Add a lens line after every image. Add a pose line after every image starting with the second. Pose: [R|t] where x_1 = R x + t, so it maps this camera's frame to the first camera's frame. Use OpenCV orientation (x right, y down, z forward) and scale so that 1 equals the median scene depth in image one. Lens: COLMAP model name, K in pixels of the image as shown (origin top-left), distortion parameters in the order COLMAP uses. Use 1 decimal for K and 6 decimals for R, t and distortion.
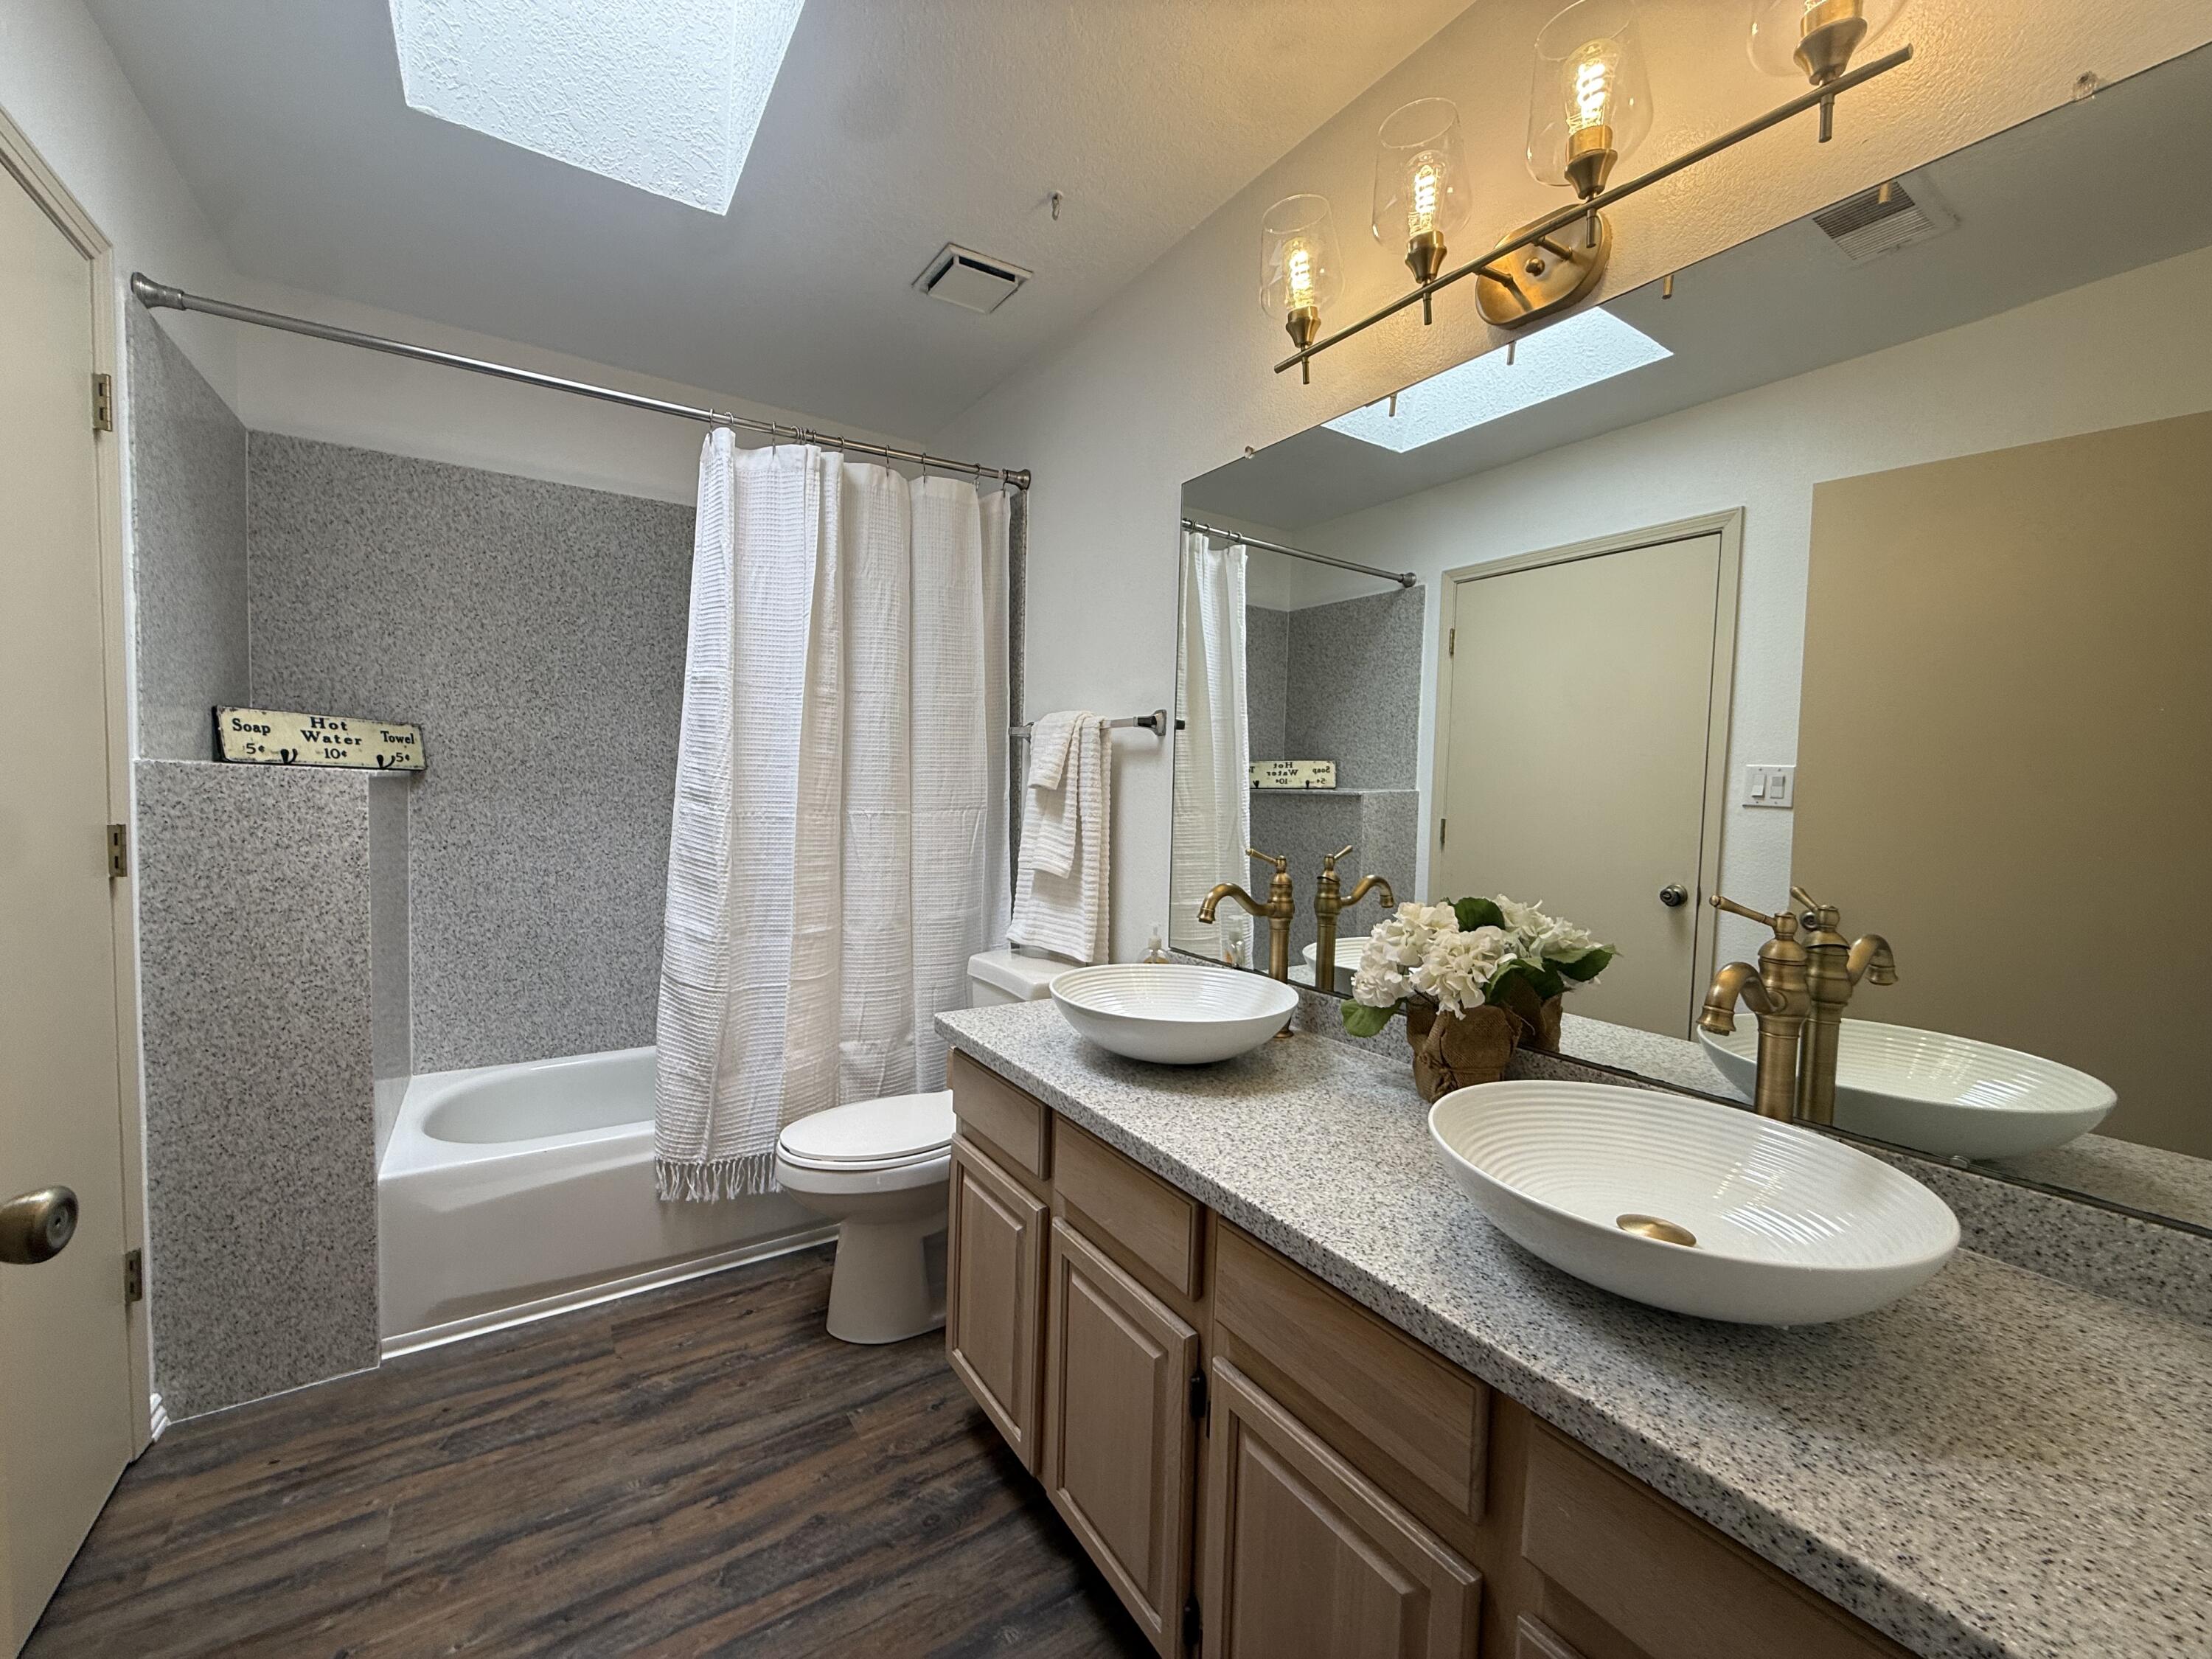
lens RADIAL K [[885.3, 0, 1099.0], [0, 885.3, 828.2], [0, 0, 1]] dist [-0.000013, 0.000006]
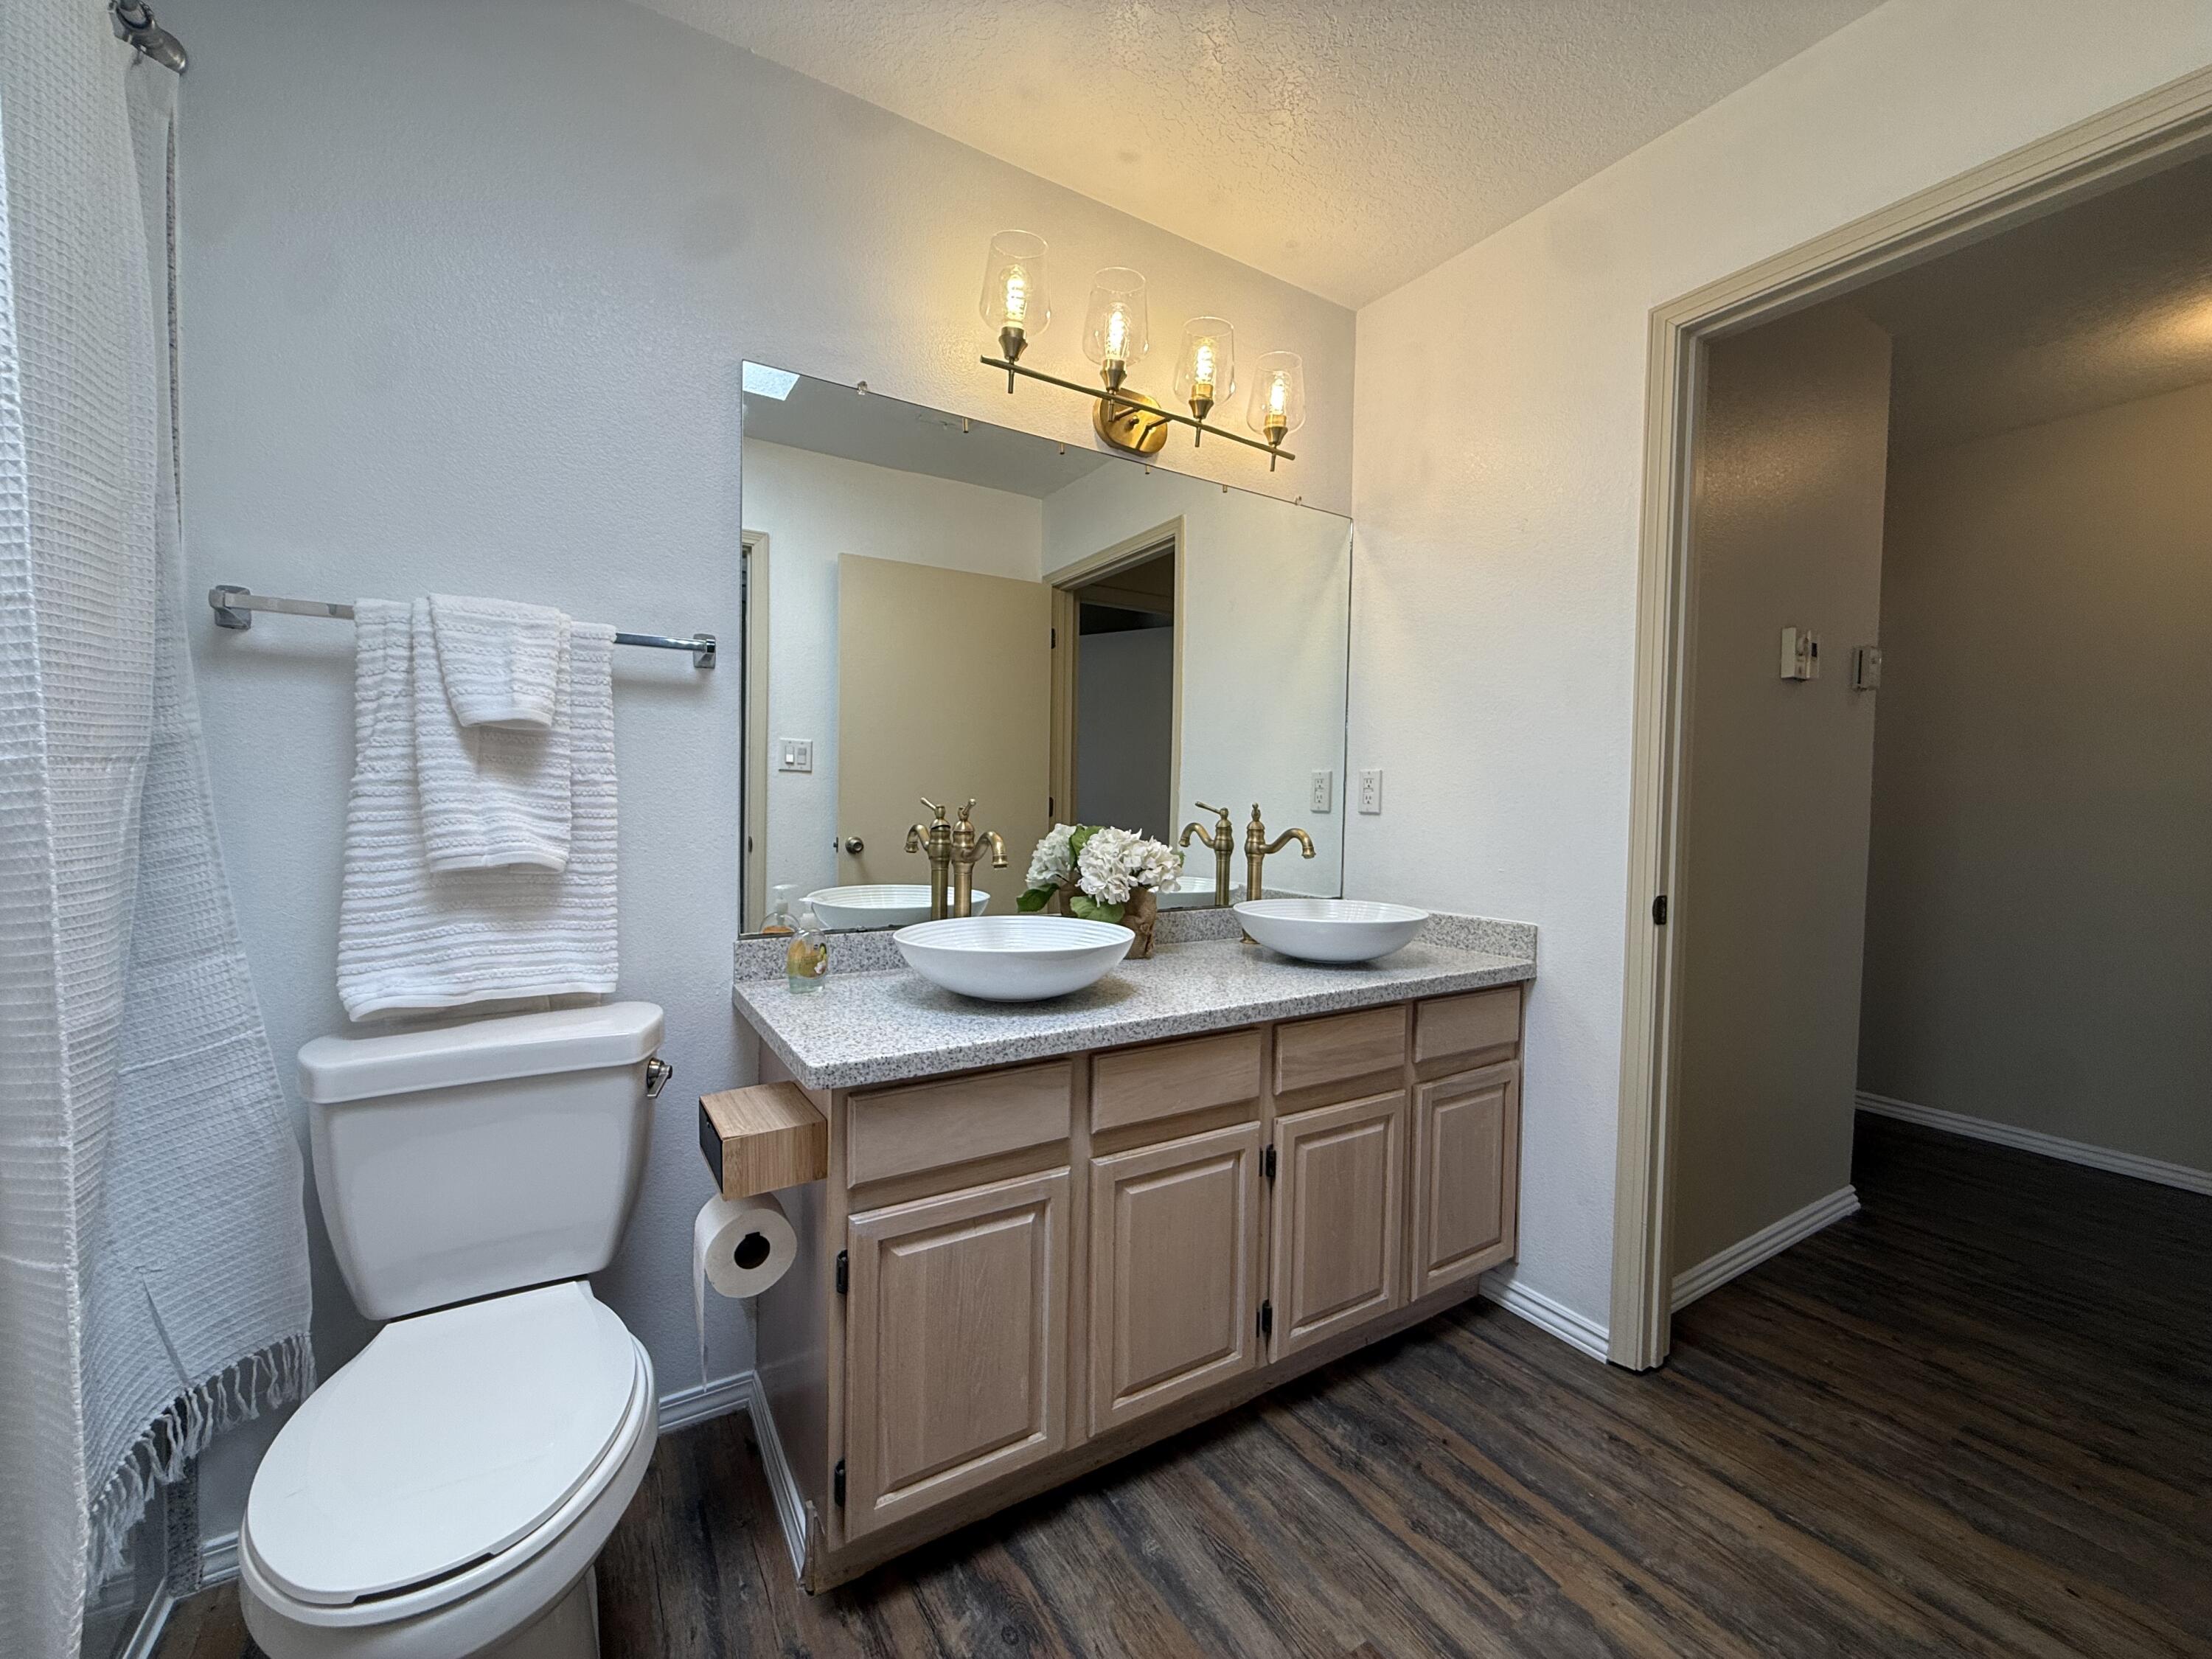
lens RADIAL K [[885.3, 0, 1100.5], [0, 885.3, 829.2], [0, 0, 1]] dist [-0.000013, 0.000006]
pose [[0.024152, -0.058965, 0.997968, -0.959342], [0.034488, 0.997714, 0.058116, 0.002704], [-0.999113, 0.033014, 0.026130, 0.880187]]
